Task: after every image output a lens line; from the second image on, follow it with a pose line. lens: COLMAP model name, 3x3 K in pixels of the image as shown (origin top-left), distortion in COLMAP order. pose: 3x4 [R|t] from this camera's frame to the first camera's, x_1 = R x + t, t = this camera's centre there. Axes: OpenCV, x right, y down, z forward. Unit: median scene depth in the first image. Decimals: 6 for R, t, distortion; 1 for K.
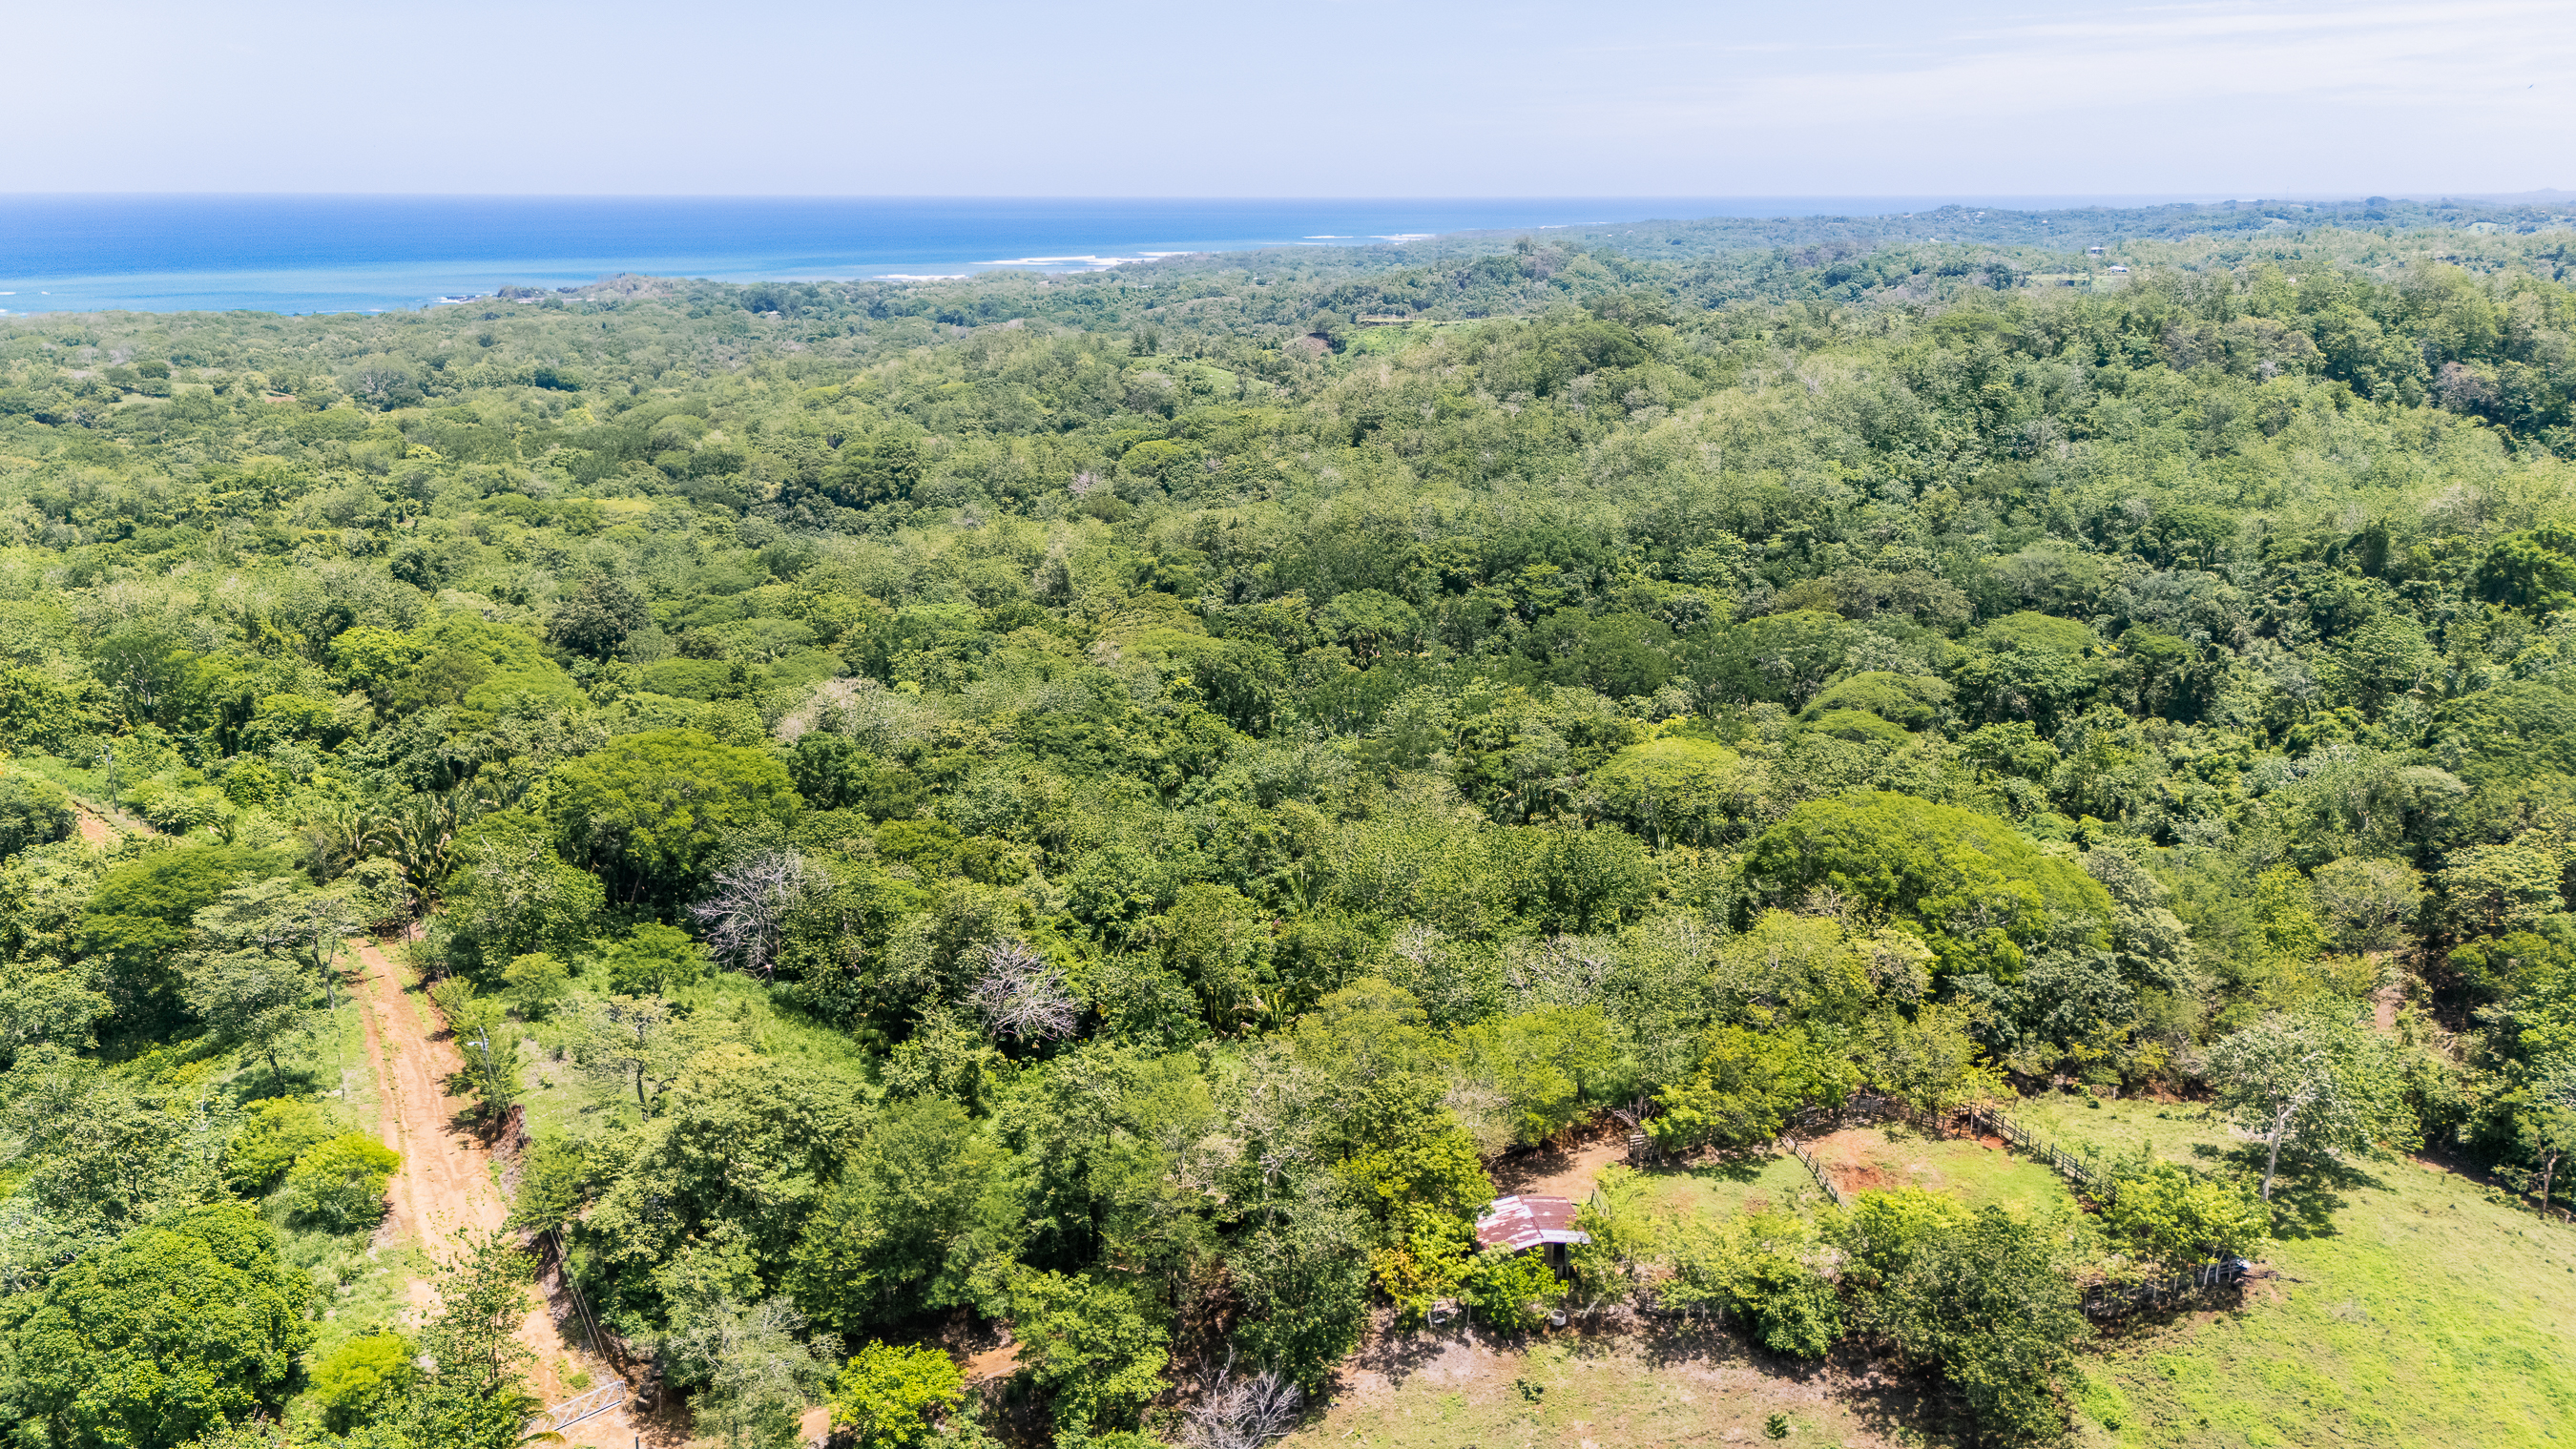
lens RADIAL K [[1954.3, 0, 1303.5], [0, 1954.3, 725.4], [0, 0, 1]] dist [0.075223, -0.078591]
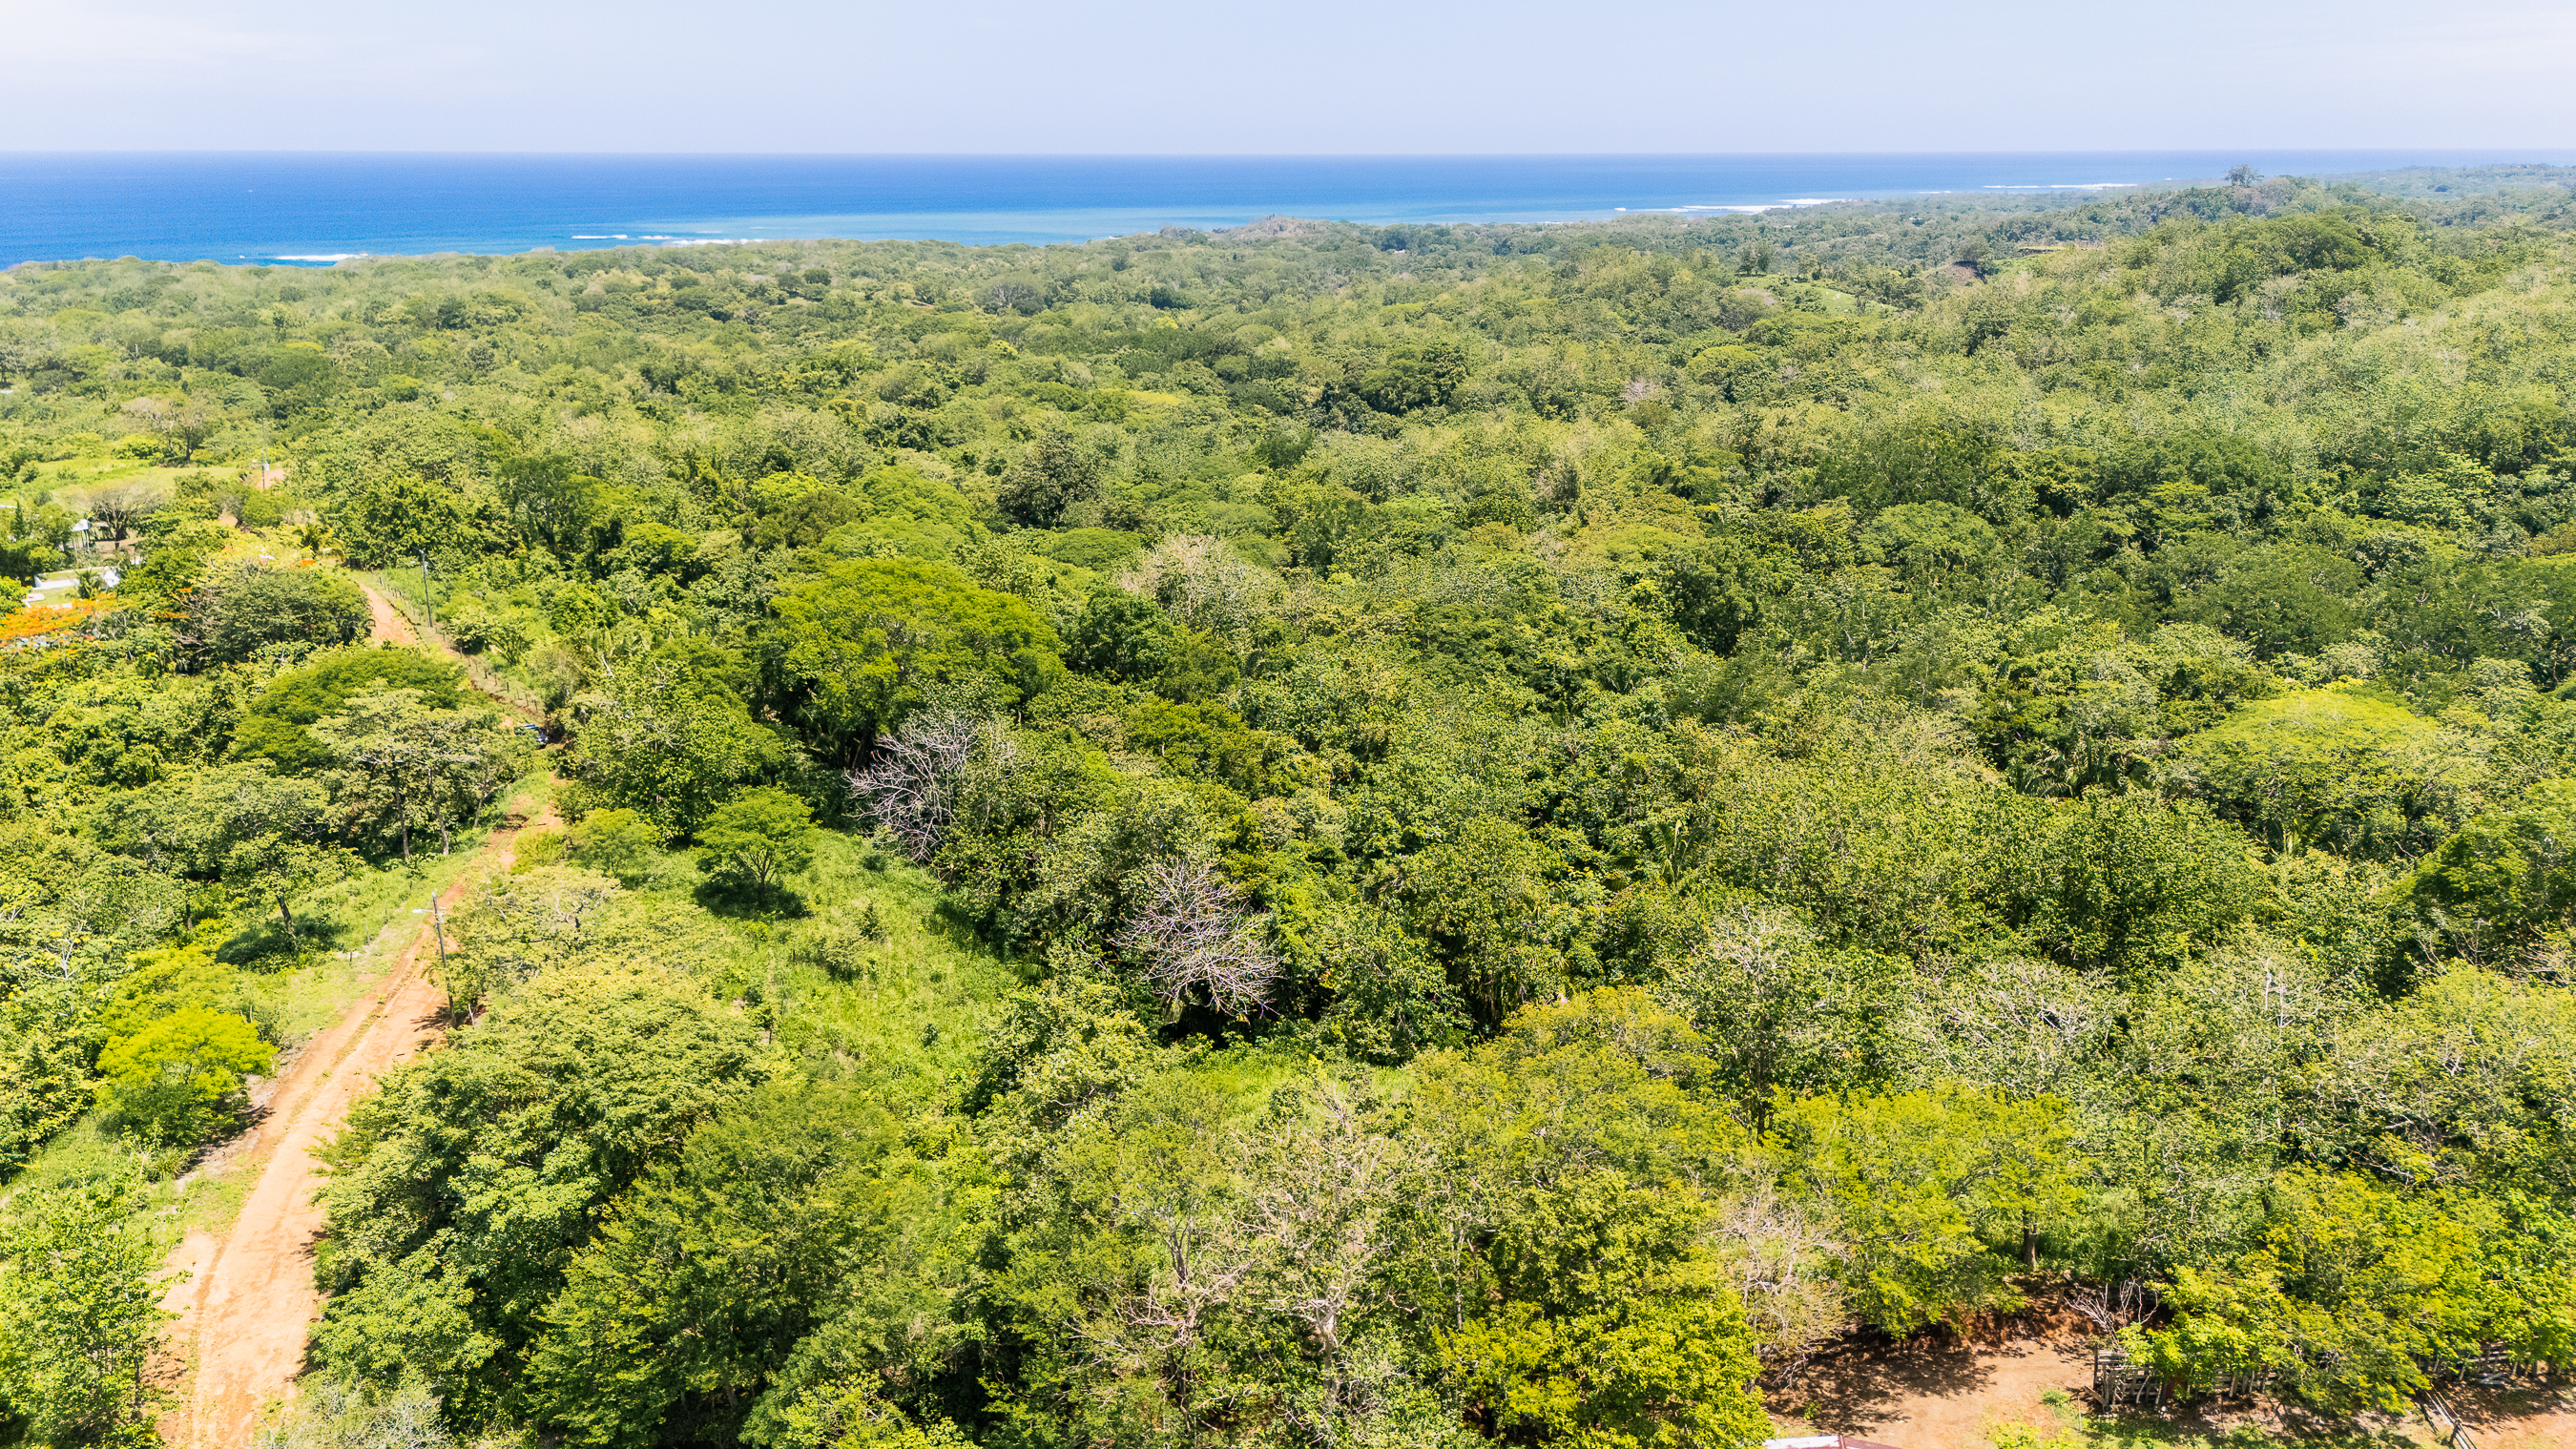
lens RADIAL K [[1954.3, 0, 1280.3], [0, 1954.3, 735.1], [0, 0, 1]] dist [0.075223, -0.078591]
pose [[0.945312, 0.093085, -0.312604, 0.055710], [-0.085356, 0.995612, 0.038349, 0.021819], [0.314802, -0.009570, 0.949109, 0.217275]]
